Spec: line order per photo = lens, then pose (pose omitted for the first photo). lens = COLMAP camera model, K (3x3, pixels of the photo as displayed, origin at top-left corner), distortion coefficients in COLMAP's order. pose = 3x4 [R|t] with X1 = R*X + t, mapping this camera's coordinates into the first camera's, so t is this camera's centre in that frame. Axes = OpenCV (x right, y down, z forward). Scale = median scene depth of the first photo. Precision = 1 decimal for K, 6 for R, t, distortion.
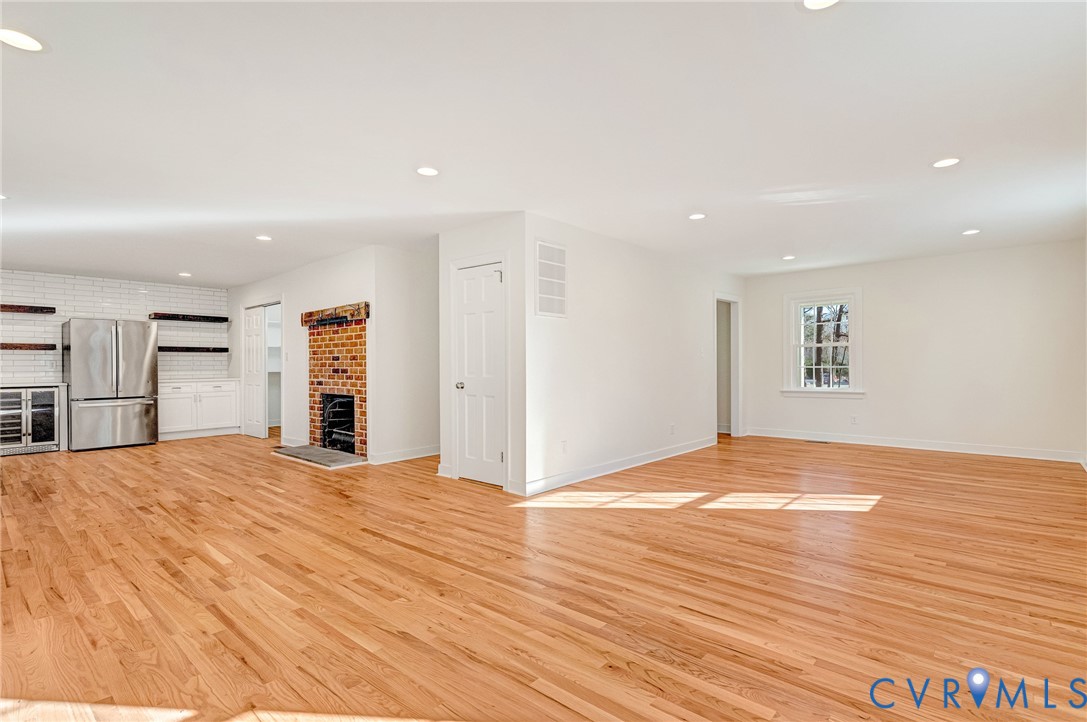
lens RADIAL K [[504.5, 0, 546.4], [0, 504.5, 364.2], [0, 0, 1]] dist [0.016534, 0.001676]
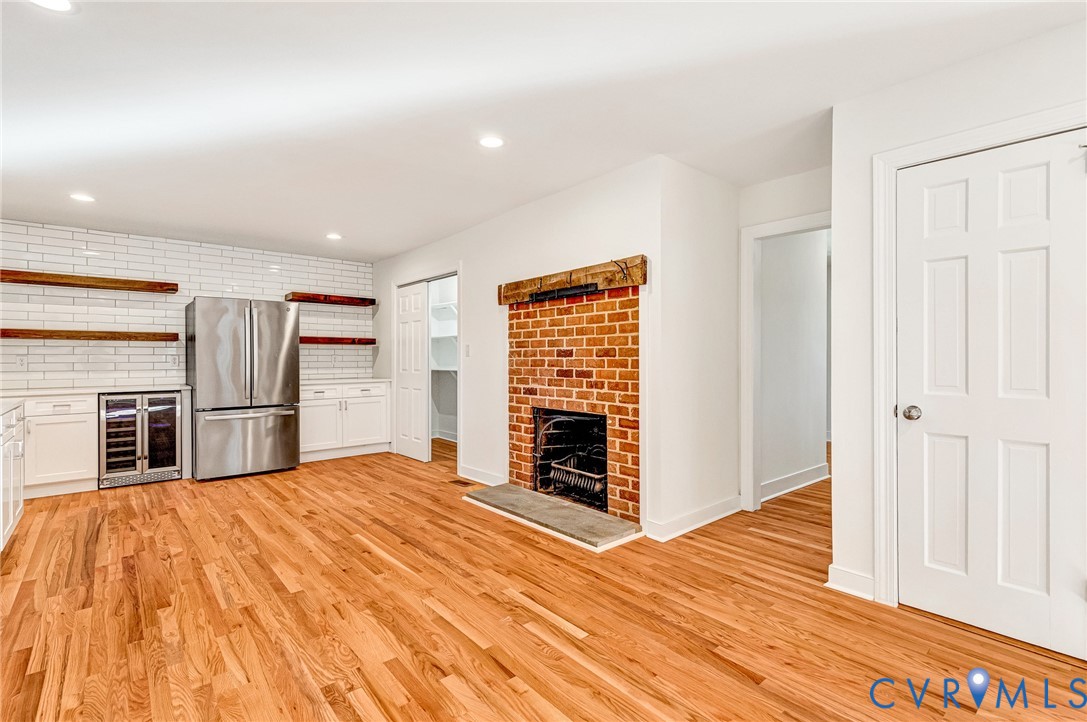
lens RADIAL K [[504.5, 0, 541.4], [0, 504.5, 357.8], [0, 0, 1]] dist [0.016534, 0.001676]
pose [[0.988510, 0.003681, -0.151113, -0.332847], [-0.003656, 0.999993, 0.000439, -0.005811], [0.151114, 0.000118, 0.988516, 0.359100]]
